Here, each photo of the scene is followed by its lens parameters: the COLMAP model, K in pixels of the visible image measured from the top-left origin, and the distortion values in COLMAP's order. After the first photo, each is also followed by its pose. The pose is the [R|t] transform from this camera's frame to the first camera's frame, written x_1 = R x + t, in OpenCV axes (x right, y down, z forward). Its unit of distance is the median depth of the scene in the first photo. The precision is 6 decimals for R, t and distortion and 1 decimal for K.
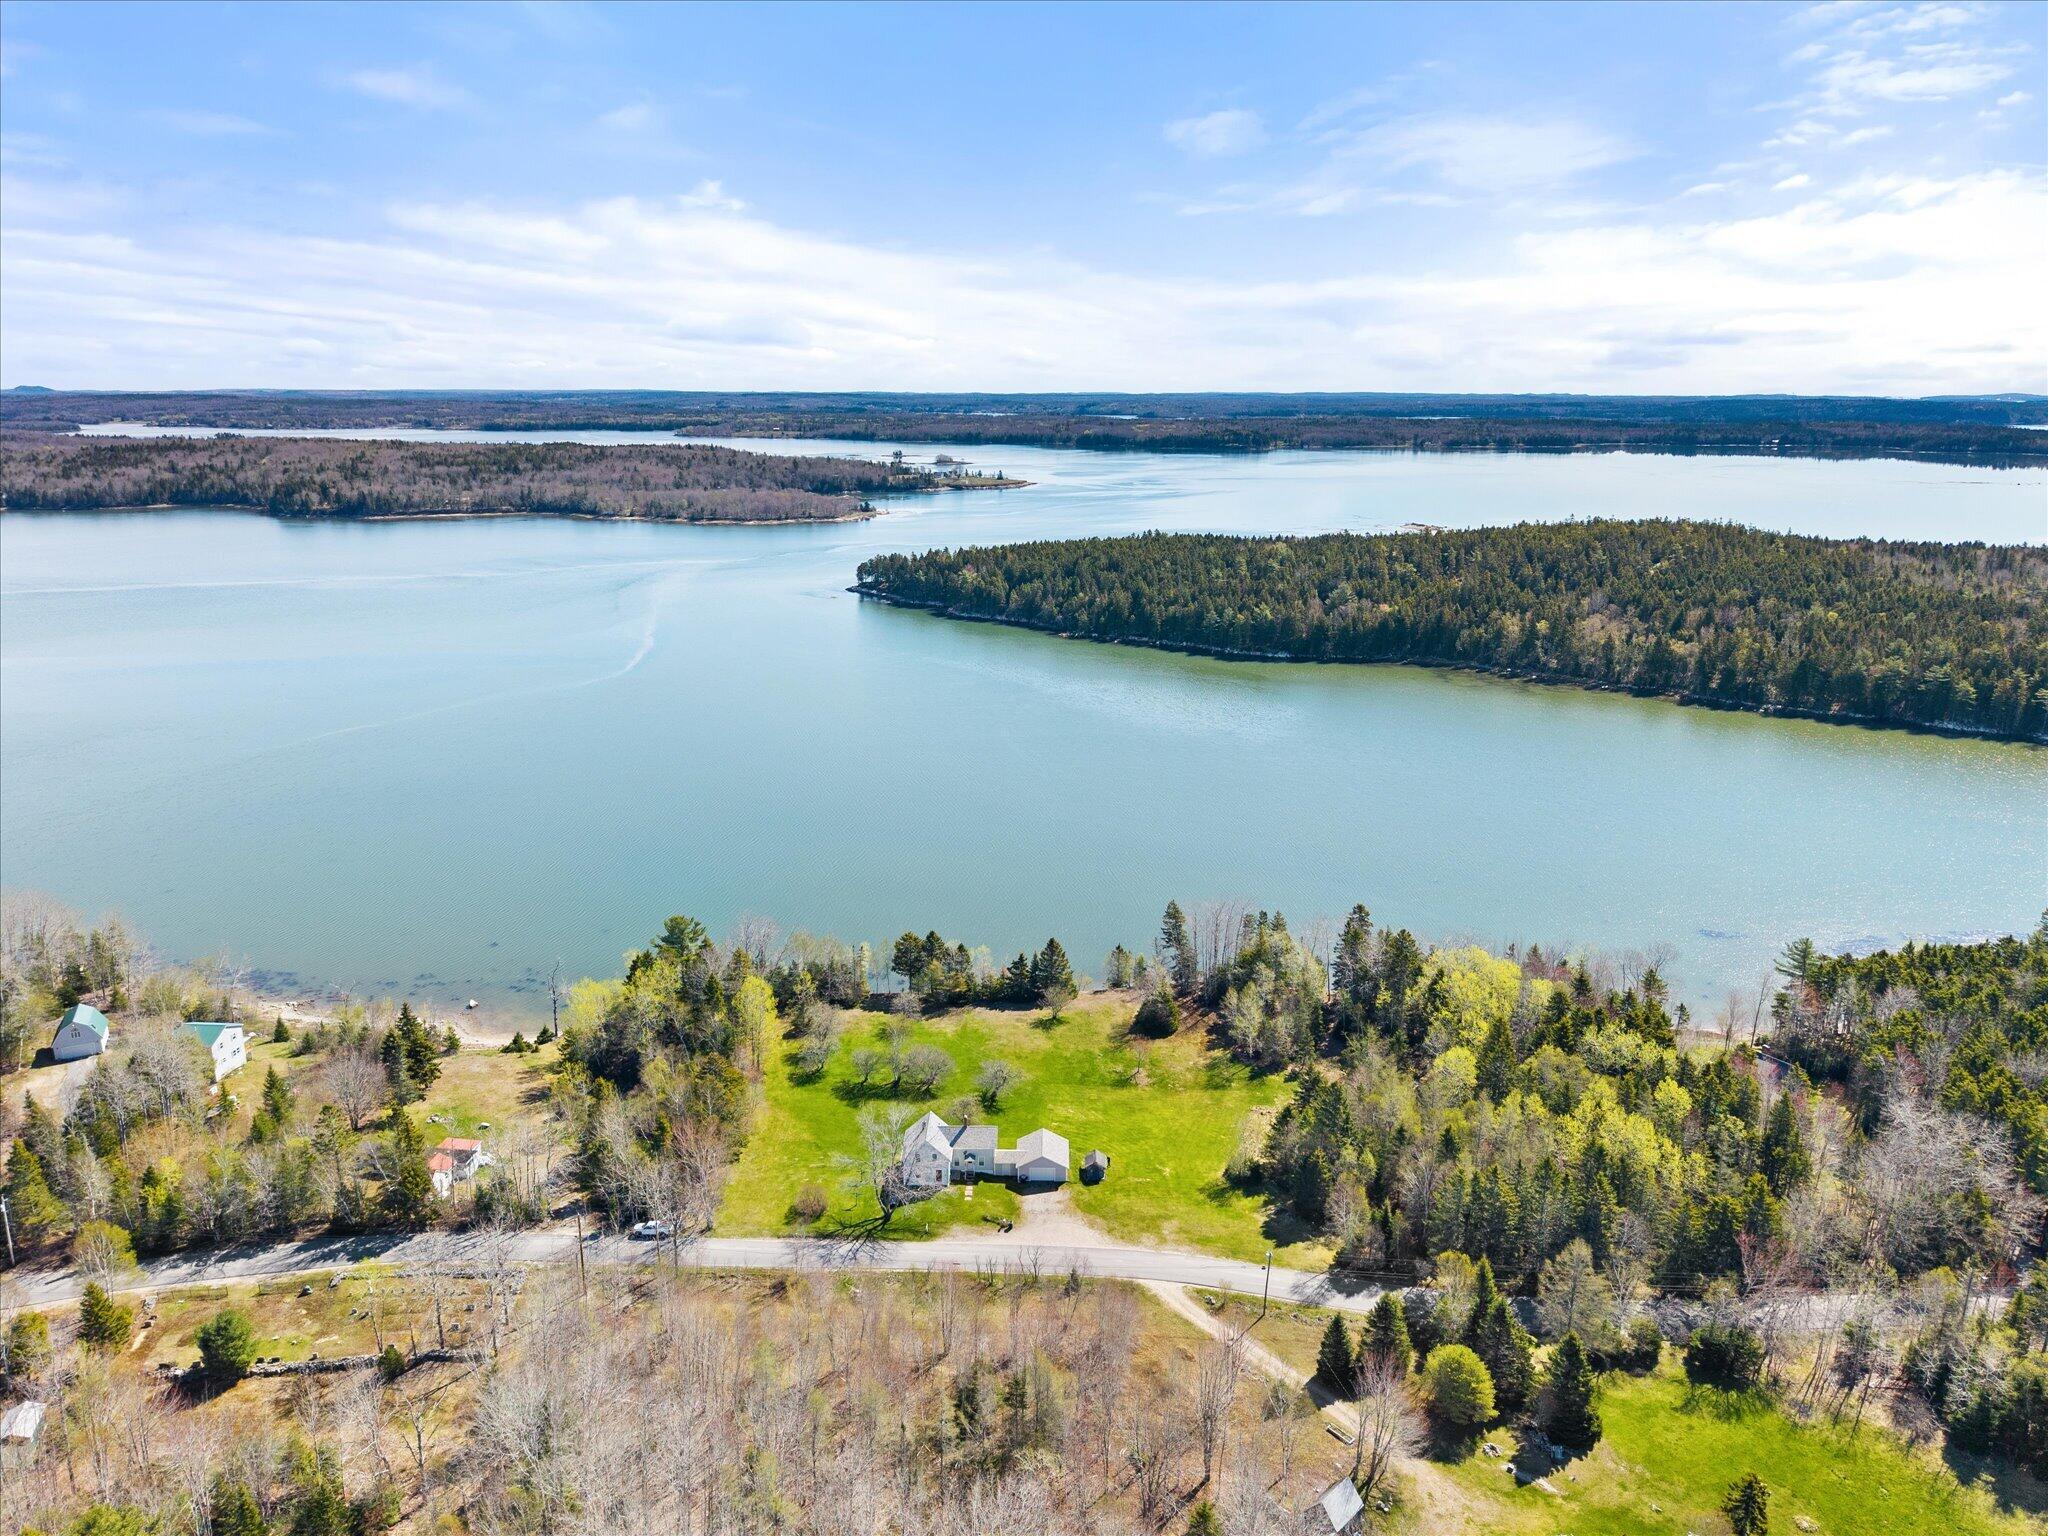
lens RADIAL K [[1376.2, 0, 1006.3], [0, 1376.2, 765.1], [0, 0, 1]] dist [0.041549, -0.050477]
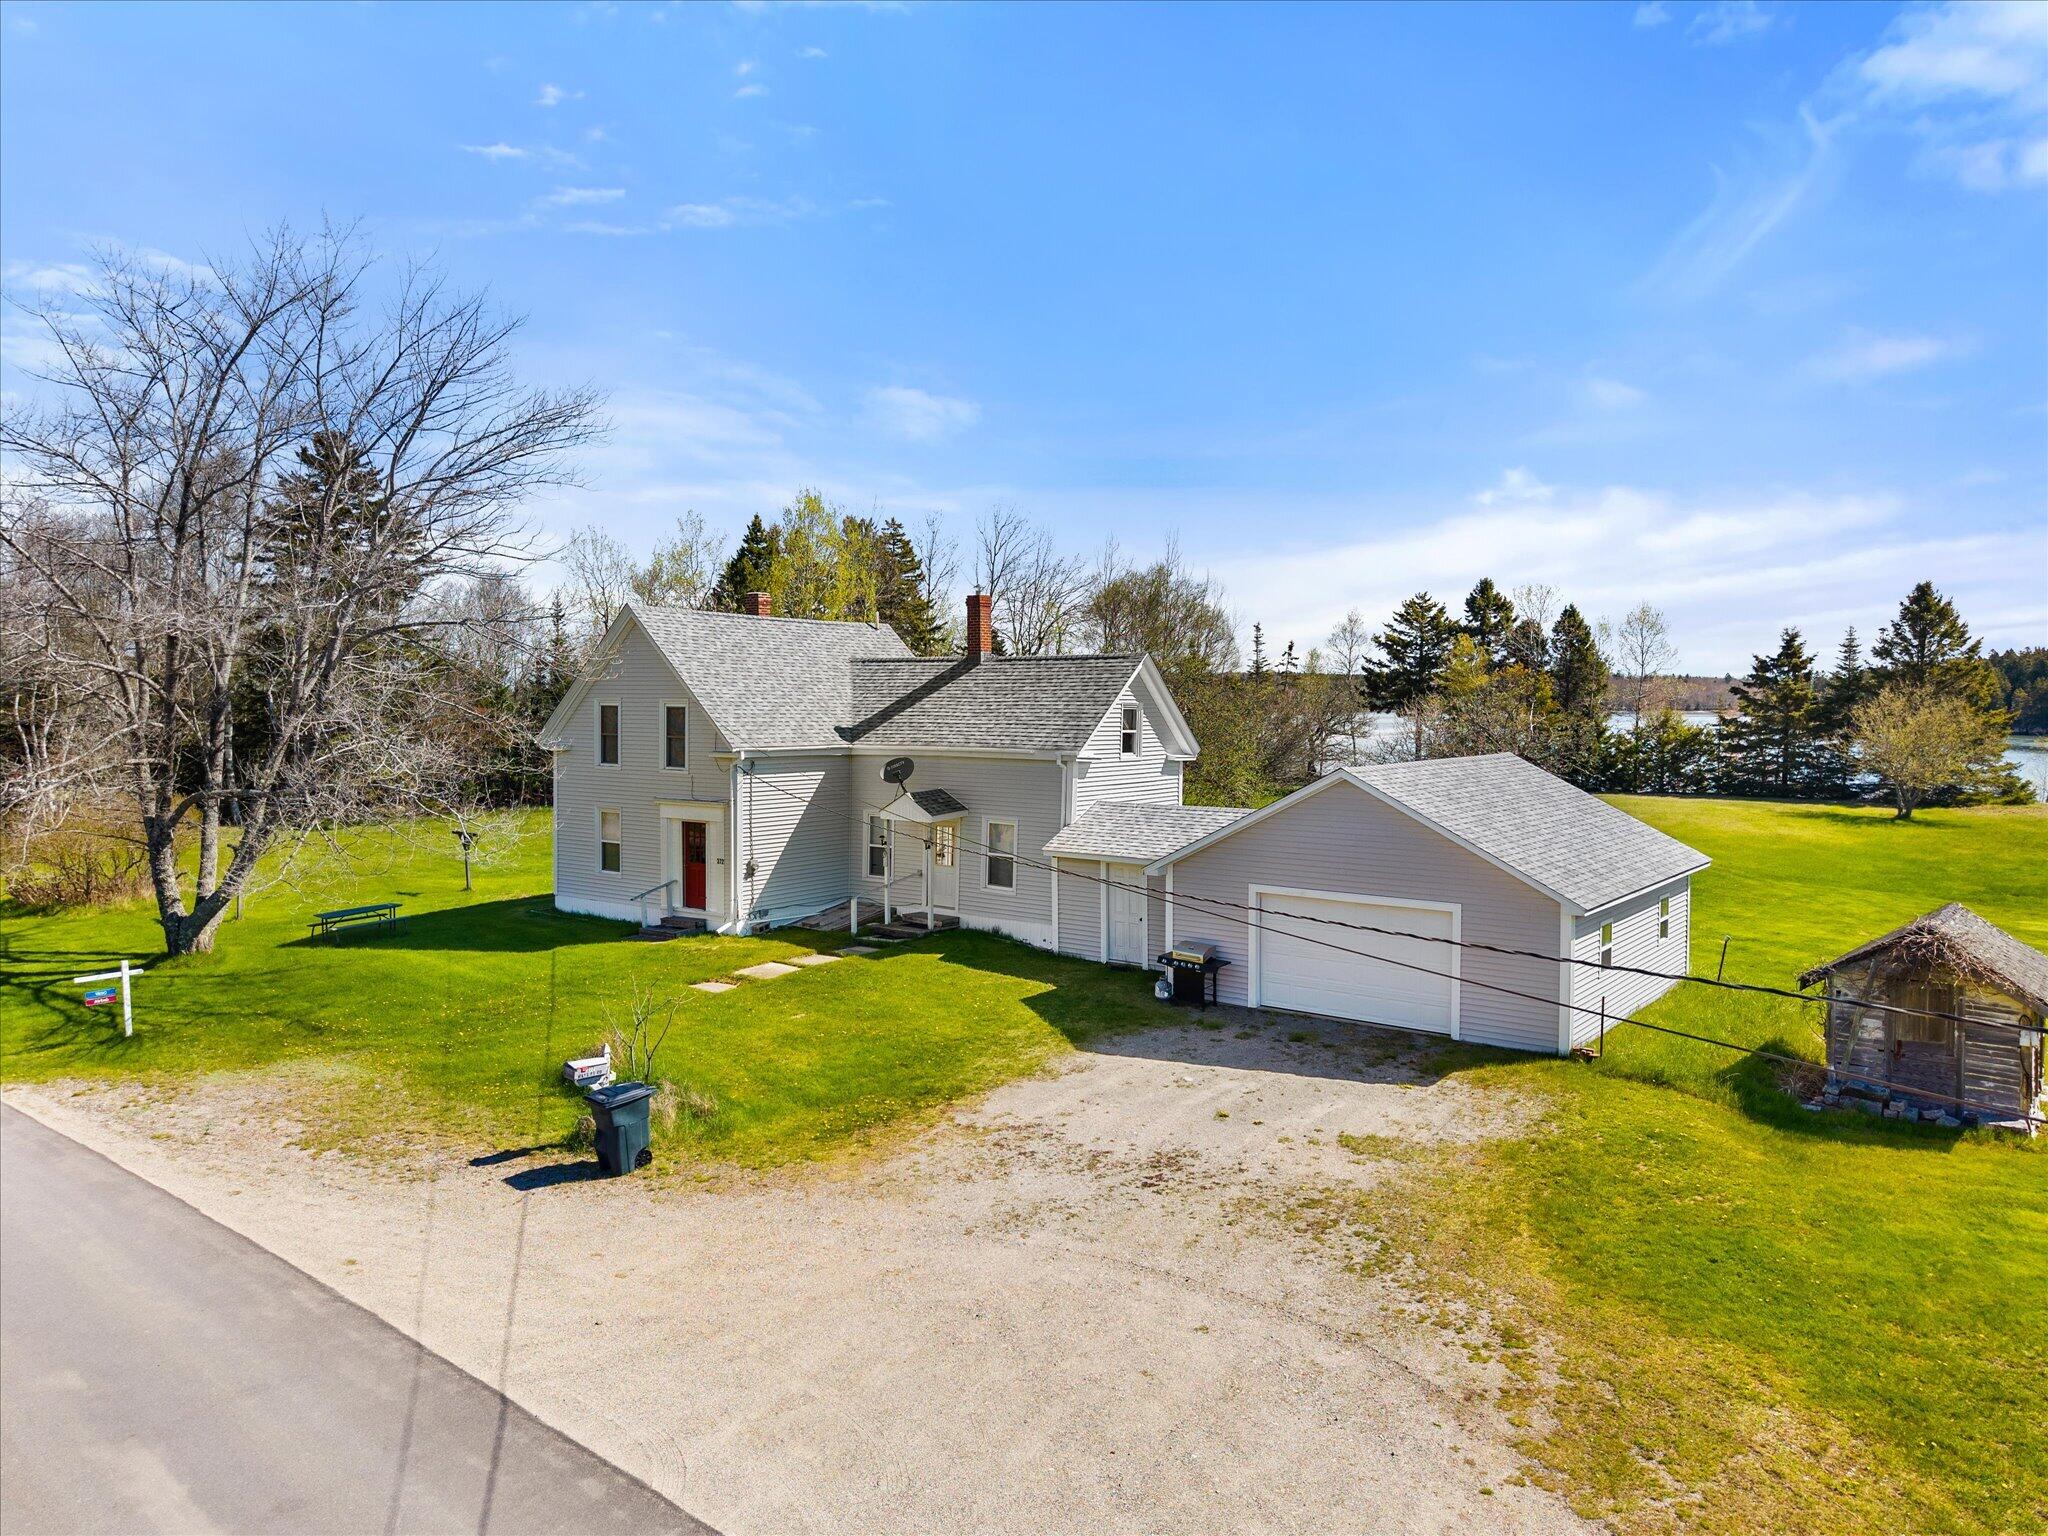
lens RADIAL K [[1376.2, 0, 1014.8], [0, 1376.2, 782.0], [0, 0, 1]] dist [0.041549, -0.050477]
pose [[0.799582, 0.040165, -0.599212, 0.055948], [-0.158473, 0.976508, -0.146009, 0.235906], [0.579271, 0.211705, 0.787163, 0.693063]]
